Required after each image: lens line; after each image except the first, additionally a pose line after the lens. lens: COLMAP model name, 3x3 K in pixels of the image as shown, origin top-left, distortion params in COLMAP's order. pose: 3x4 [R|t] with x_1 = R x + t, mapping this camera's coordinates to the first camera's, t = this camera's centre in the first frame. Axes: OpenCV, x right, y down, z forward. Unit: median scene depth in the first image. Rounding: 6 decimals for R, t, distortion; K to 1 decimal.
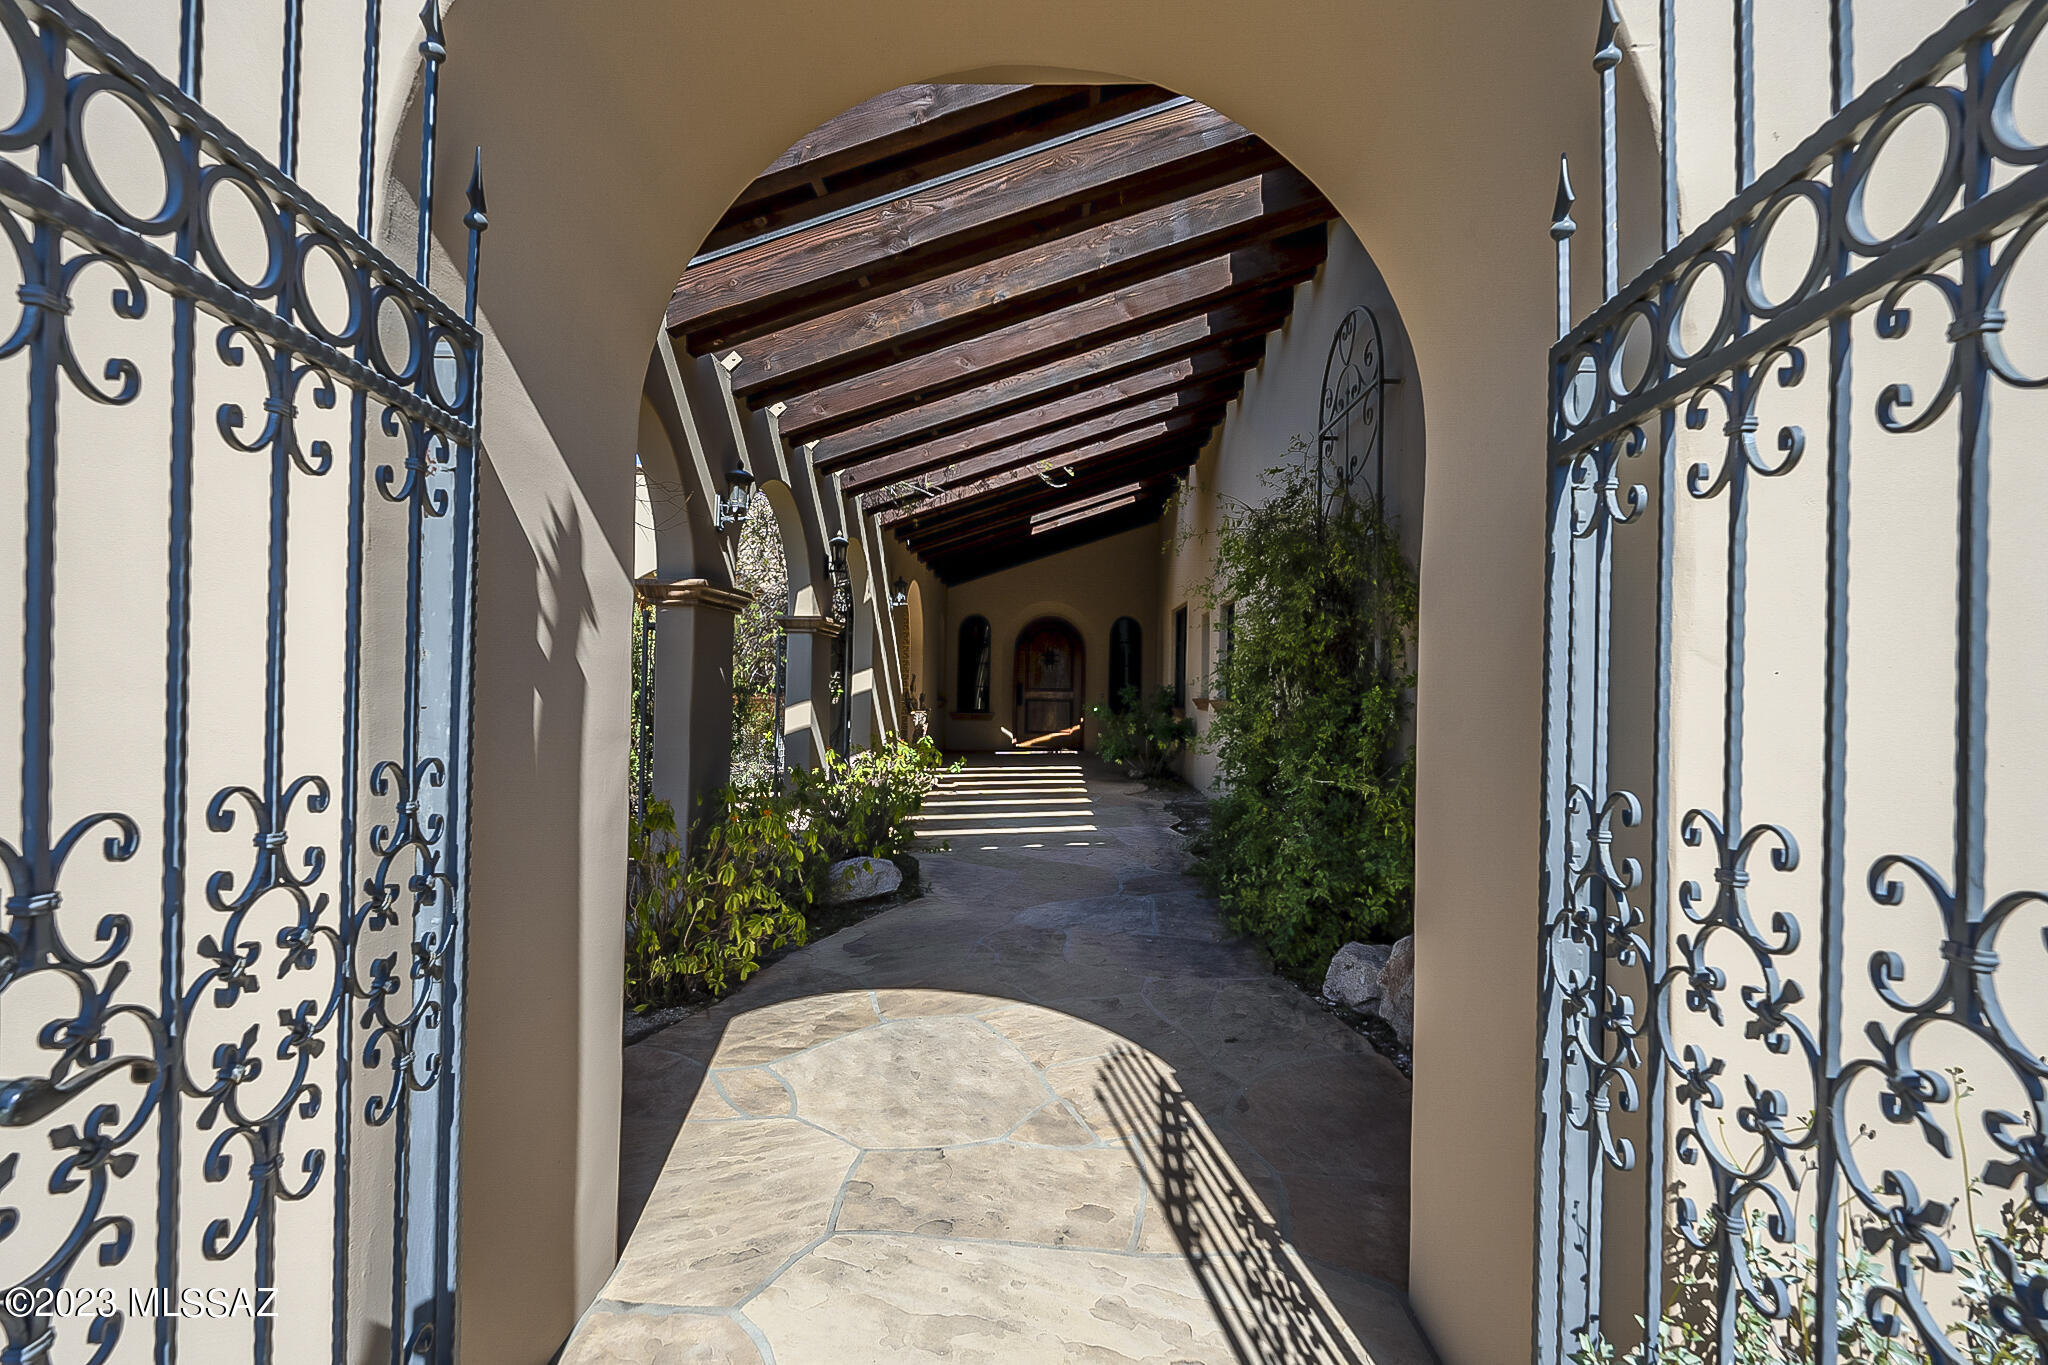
lens RADIAL K [[926.1, 0, 1024.4], [0, 926.1, 677.9], [0, 0, 1]] dist [0.004139, -0.000007]
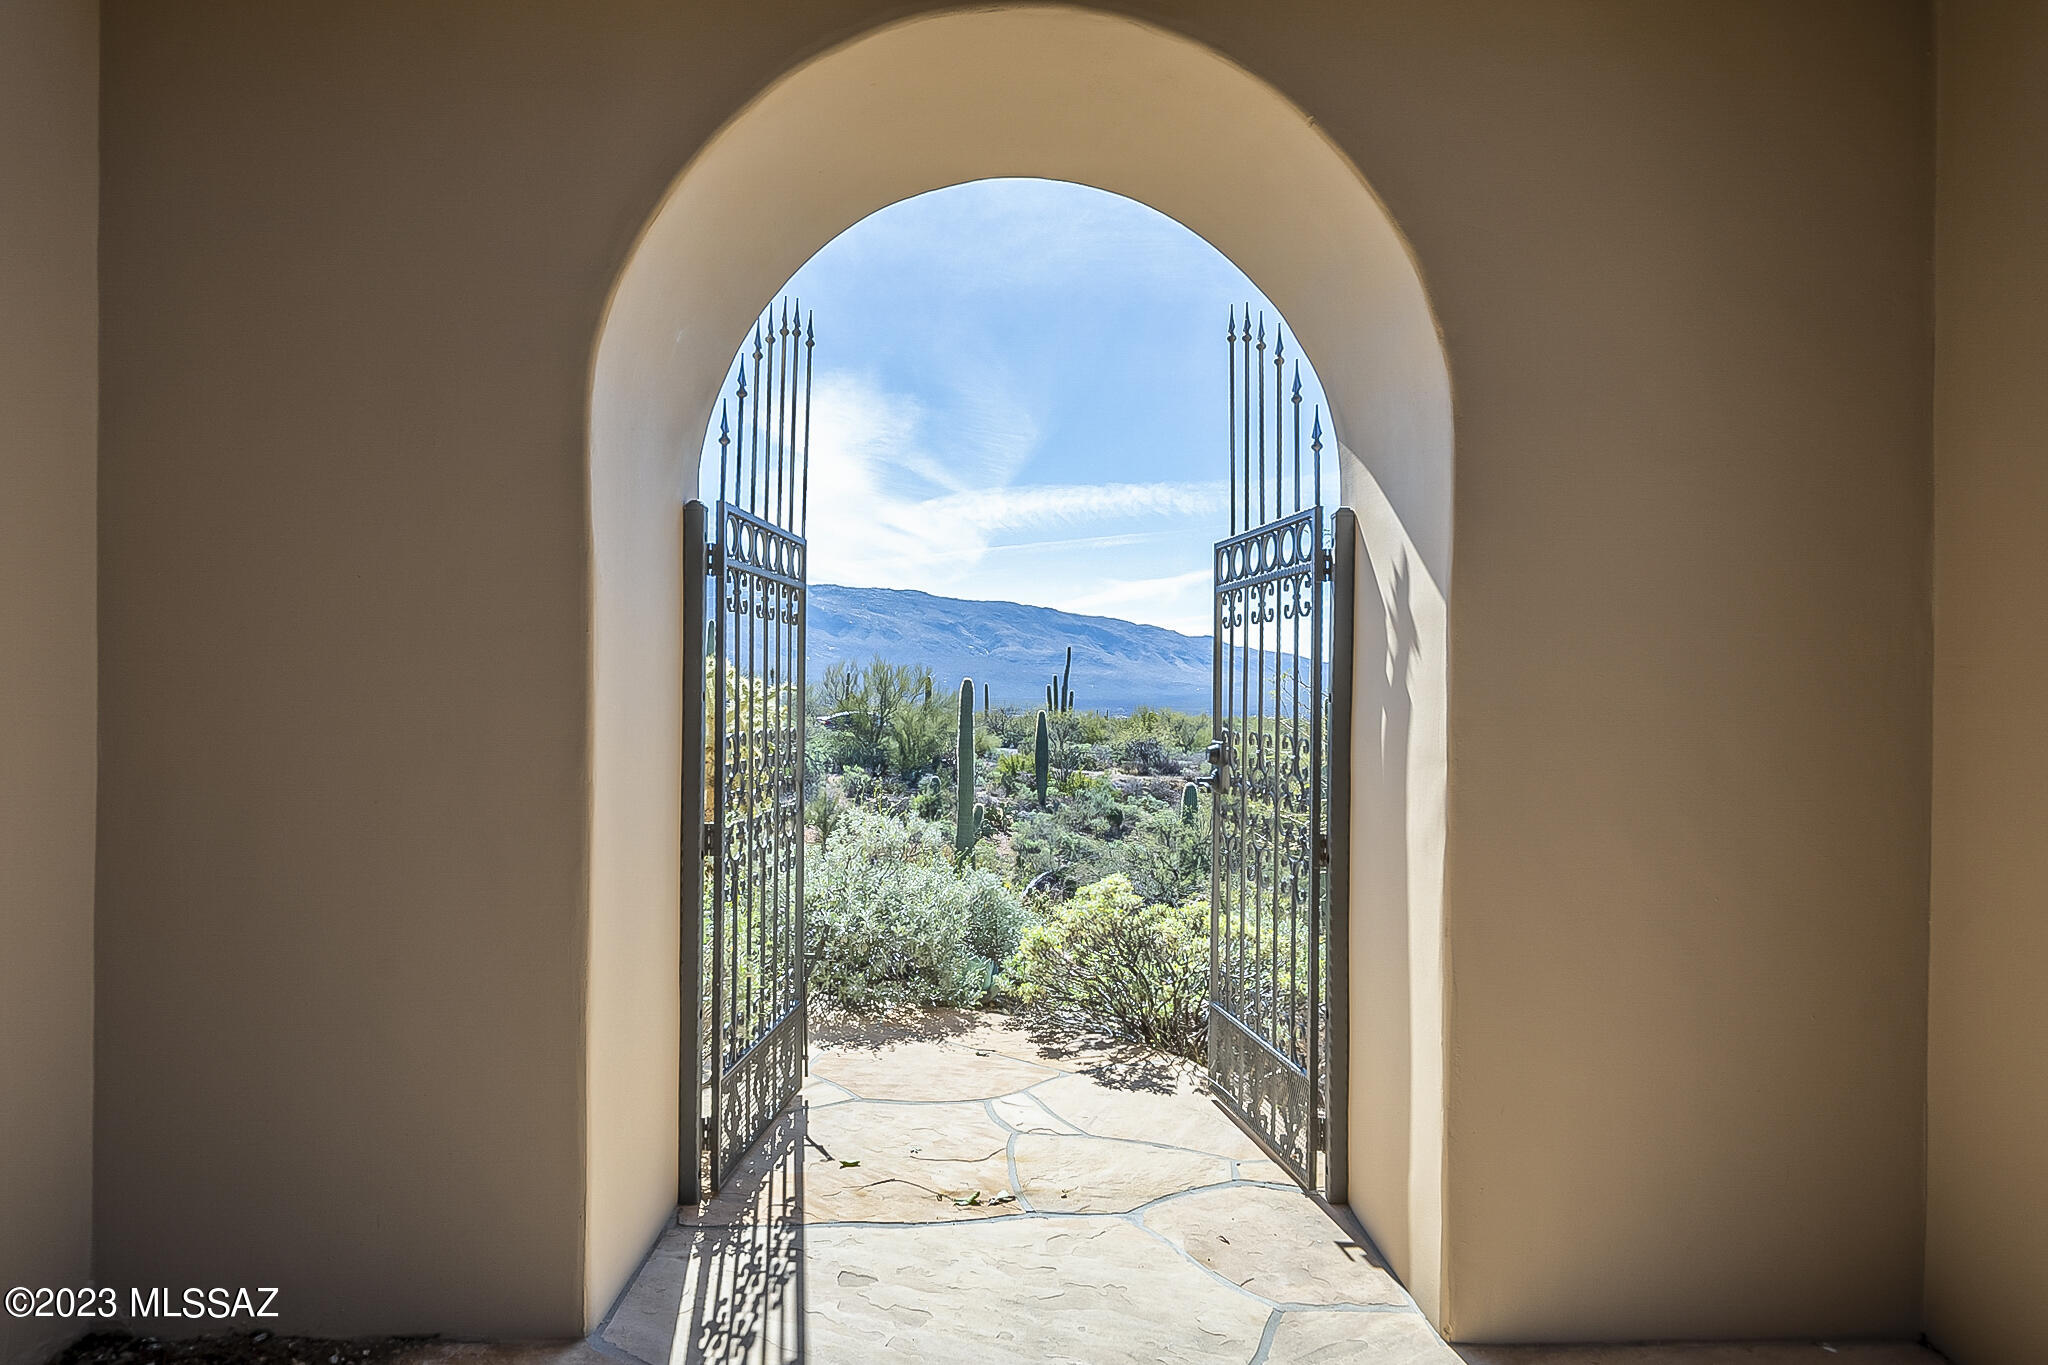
lens RADIAL K [[1186.2, 0, 1023.5], [0, 1186.2, 682.0], [0, 0, 1]] dist [0.002125, 0.001578]
pose [[-0.998796, -0.026912, -0.041021, 0.041854], [-0.026638, 0.999619, -0.007211, -0.001196], [0.041199, -0.006110, -0.999132, 2.366509]]
